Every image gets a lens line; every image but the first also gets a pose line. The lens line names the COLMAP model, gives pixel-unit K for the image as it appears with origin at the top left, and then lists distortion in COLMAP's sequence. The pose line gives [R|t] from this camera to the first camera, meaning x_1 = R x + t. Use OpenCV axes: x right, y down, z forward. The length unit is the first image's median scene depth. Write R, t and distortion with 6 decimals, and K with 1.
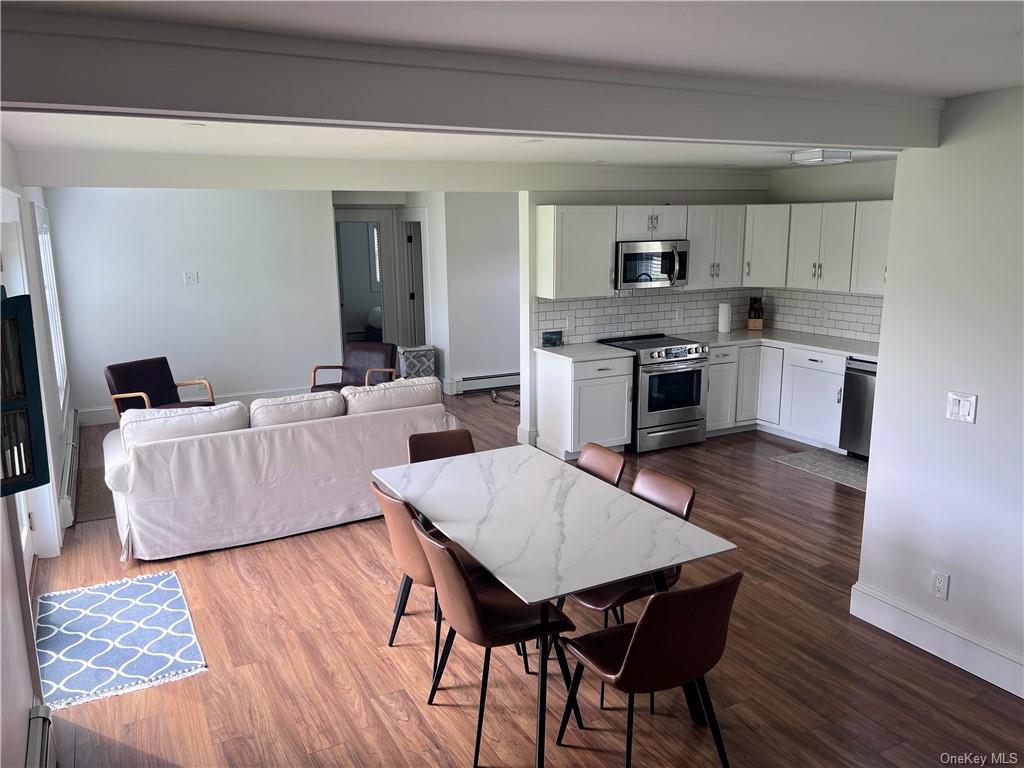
lens RADIAL K [[778.8, 0, 507.0], [0, 778.8, 387.0], [0, 0, 1]] dist [0.060436, -0.062654]
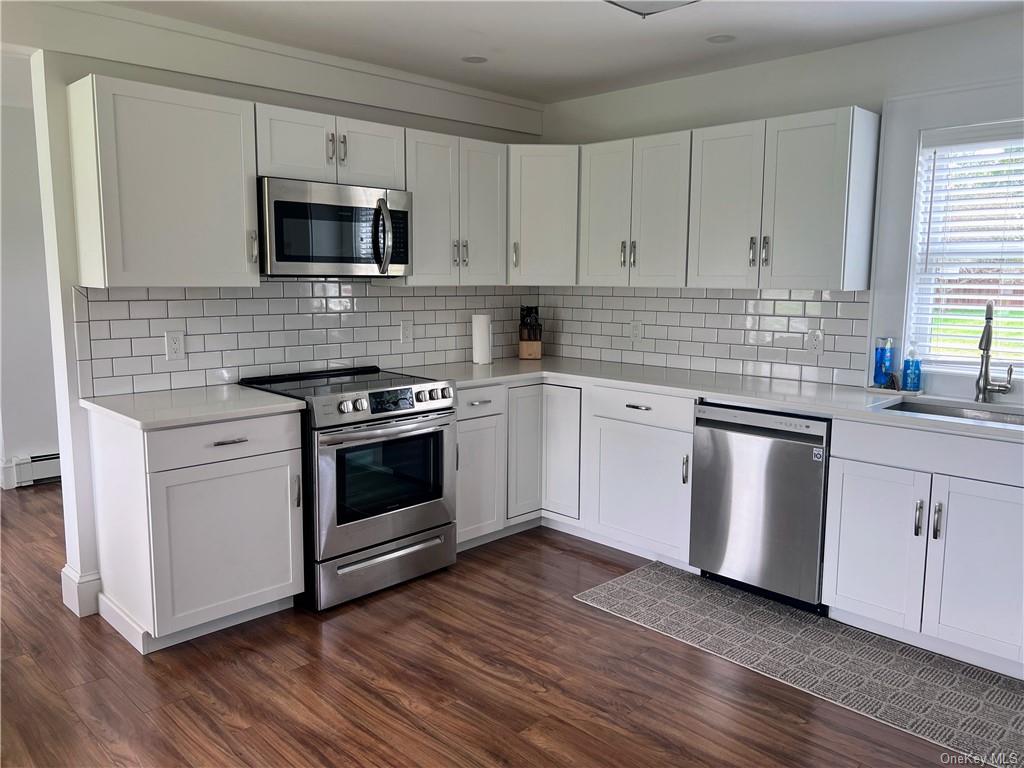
lens RADIAL K [[778.8, 0, 510.9], [0, 778.8, 385.5], [0, 0, 1]] dist [0.060436, -0.062654]
pose [[0.955446, -0.025345, 0.294074, 0.136758], [0.043065, 0.997615, -0.053939, -0.022215], [-0.292006, 0.064200, 0.954259, 0.474813]]
